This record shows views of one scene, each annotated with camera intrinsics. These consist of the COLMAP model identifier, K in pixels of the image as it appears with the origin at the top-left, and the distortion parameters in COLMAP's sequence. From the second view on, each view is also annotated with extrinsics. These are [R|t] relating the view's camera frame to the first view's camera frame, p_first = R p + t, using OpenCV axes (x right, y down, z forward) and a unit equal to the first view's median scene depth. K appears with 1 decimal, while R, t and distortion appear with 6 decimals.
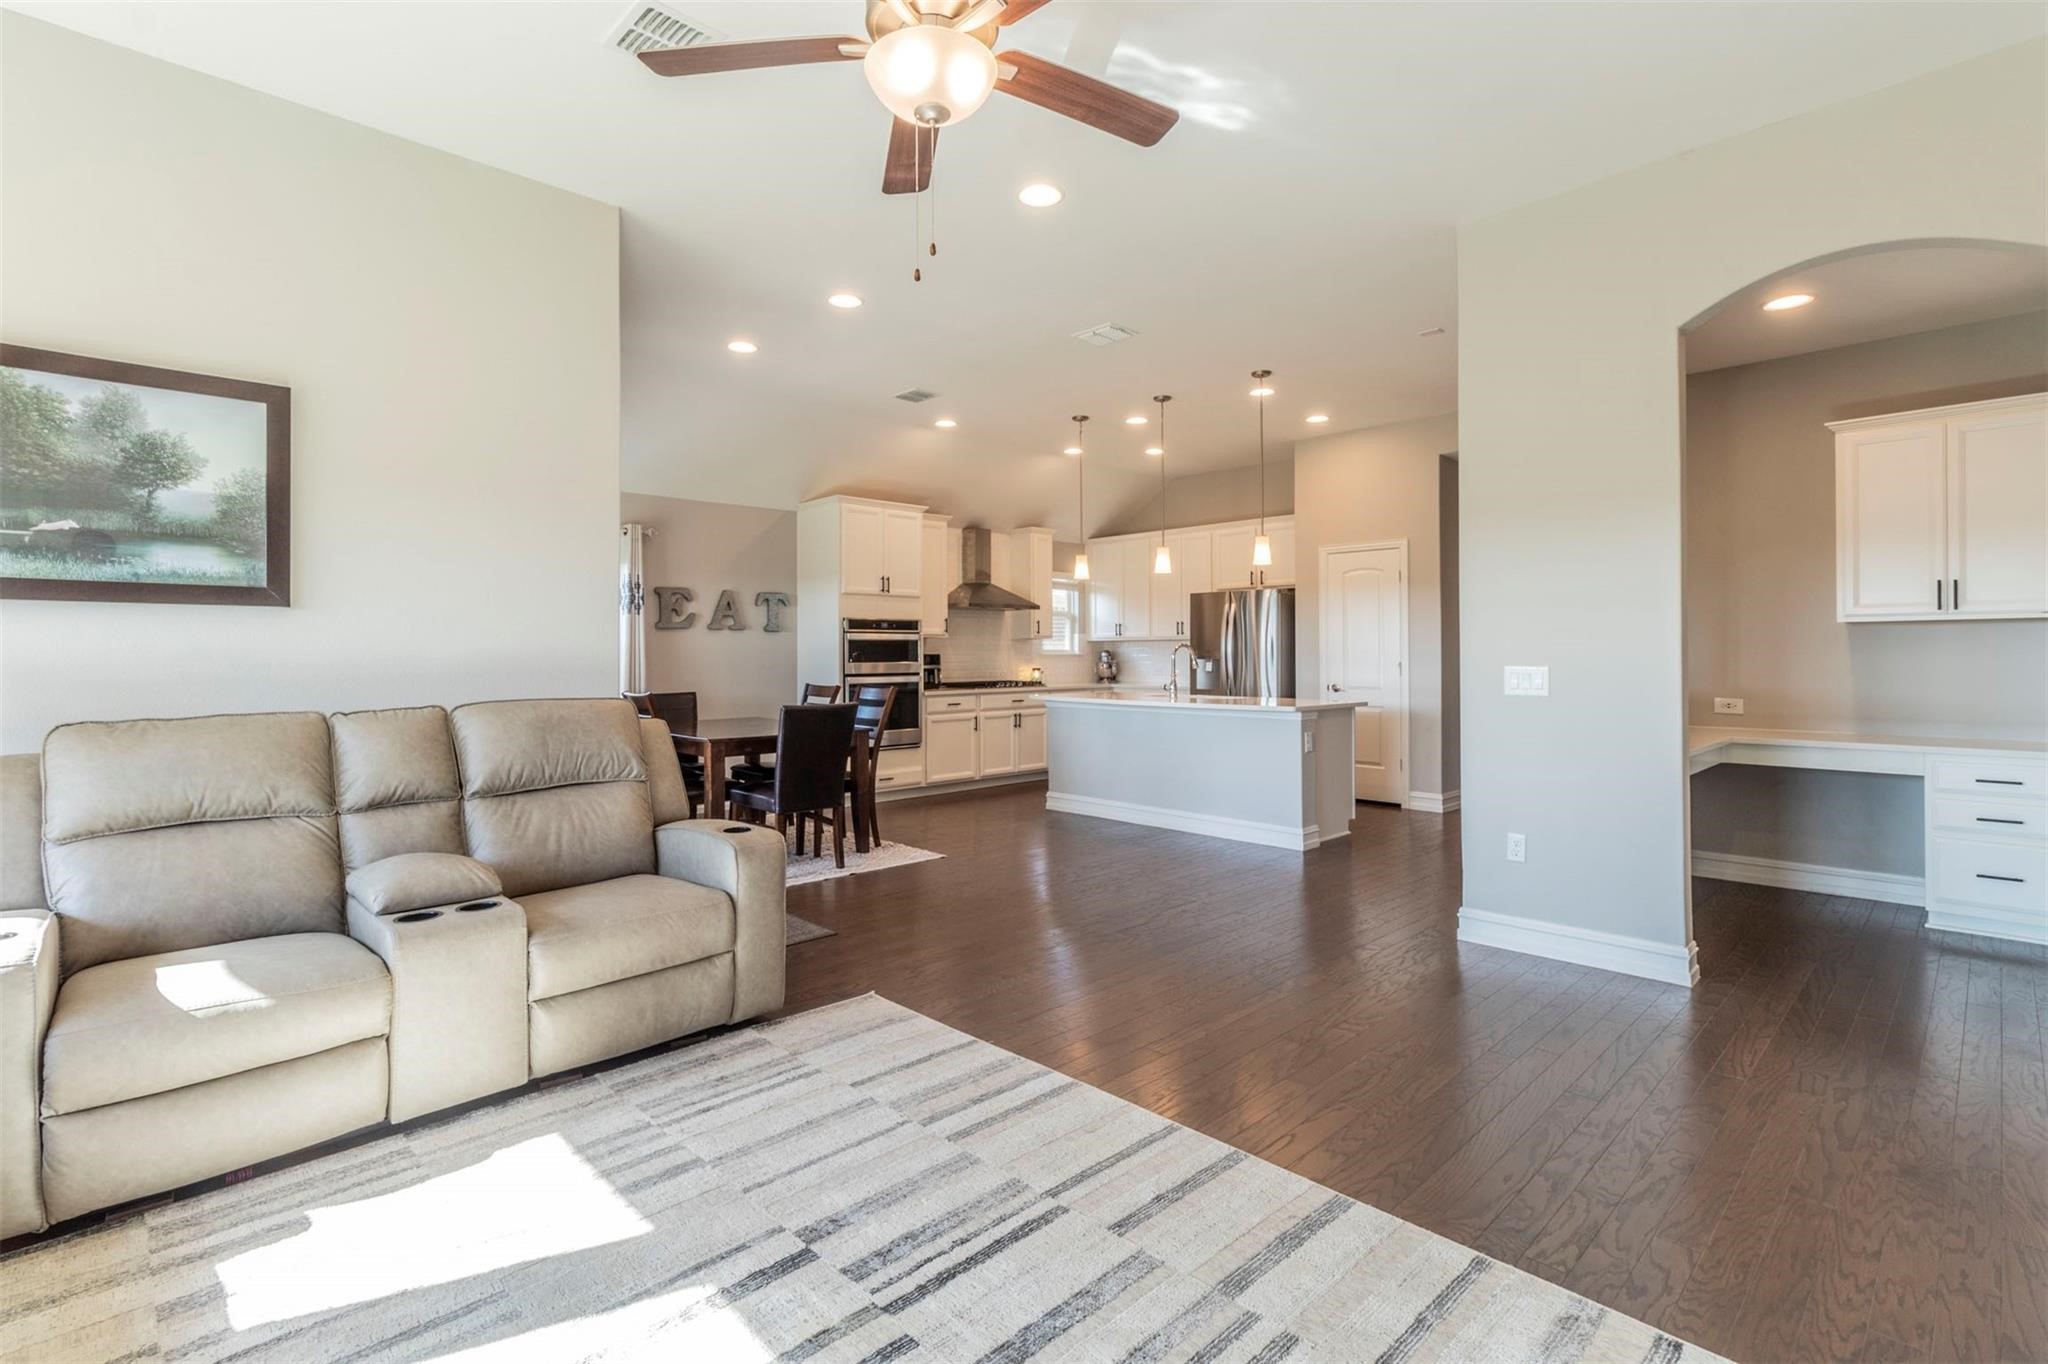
lens RADIAL K [[943.6, 0, 1023.7], [0, 943.6, 639.3], [0, 0, 1]] dist [-0.002385, -0.000359]
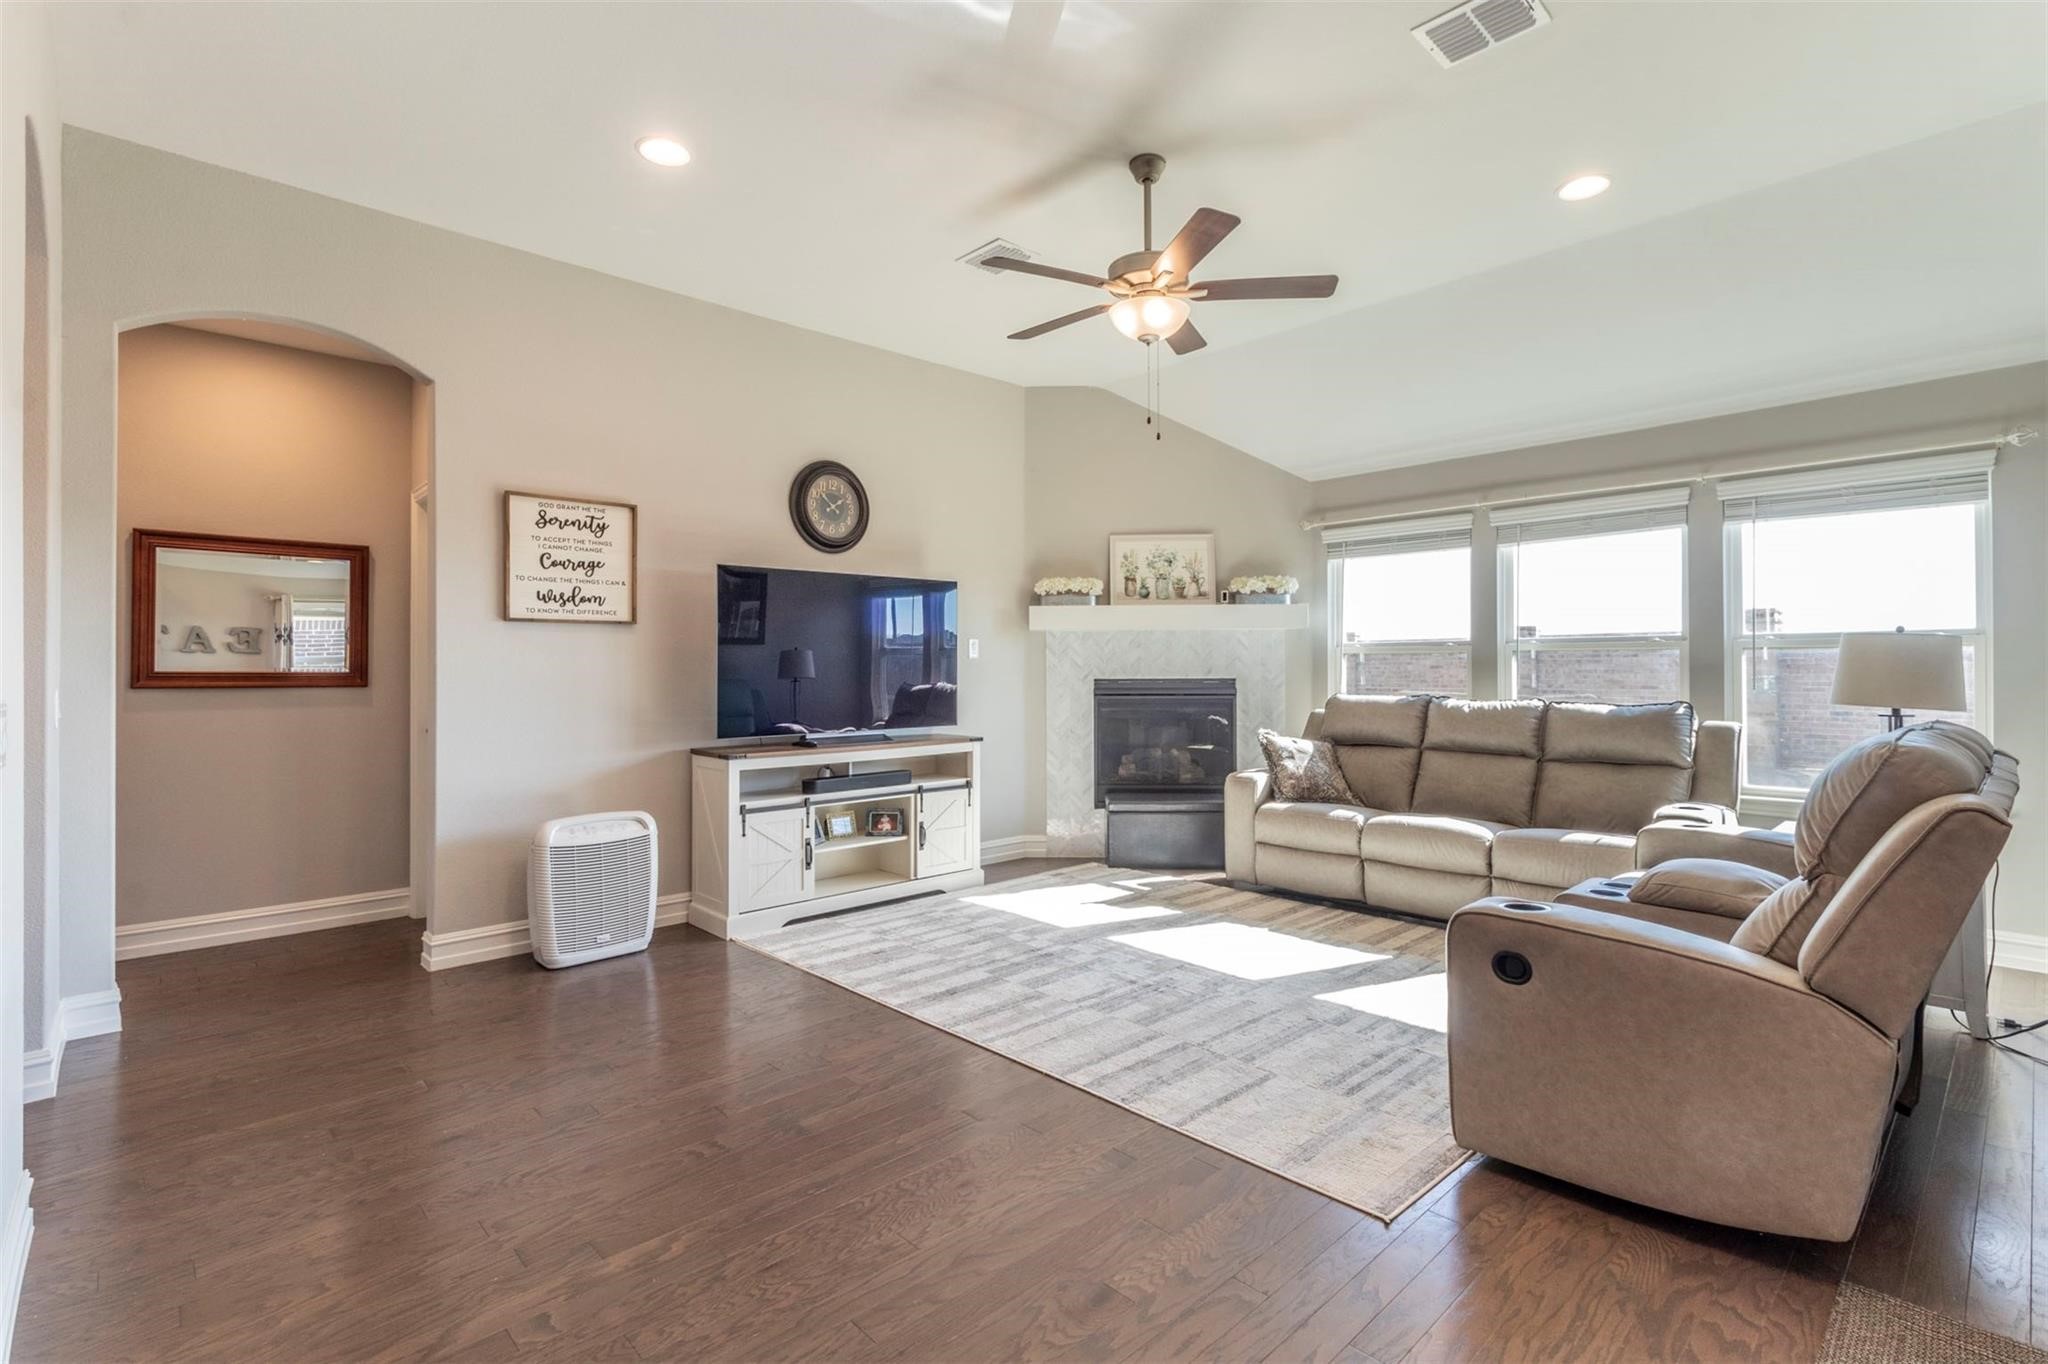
lens RADIAL K [[945.6, 0, 1018.3], [0, 945.6, 665.7], [0, 0, 1]] dist [-0.000585, -0.000273]
pose [[-0.999863, 0.010392, 0.012855, 0.029132], [0.010135, 0.999752, -0.019854, 0.010611], [-0.013058, -0.019721, -0.999720, 0.692207]]
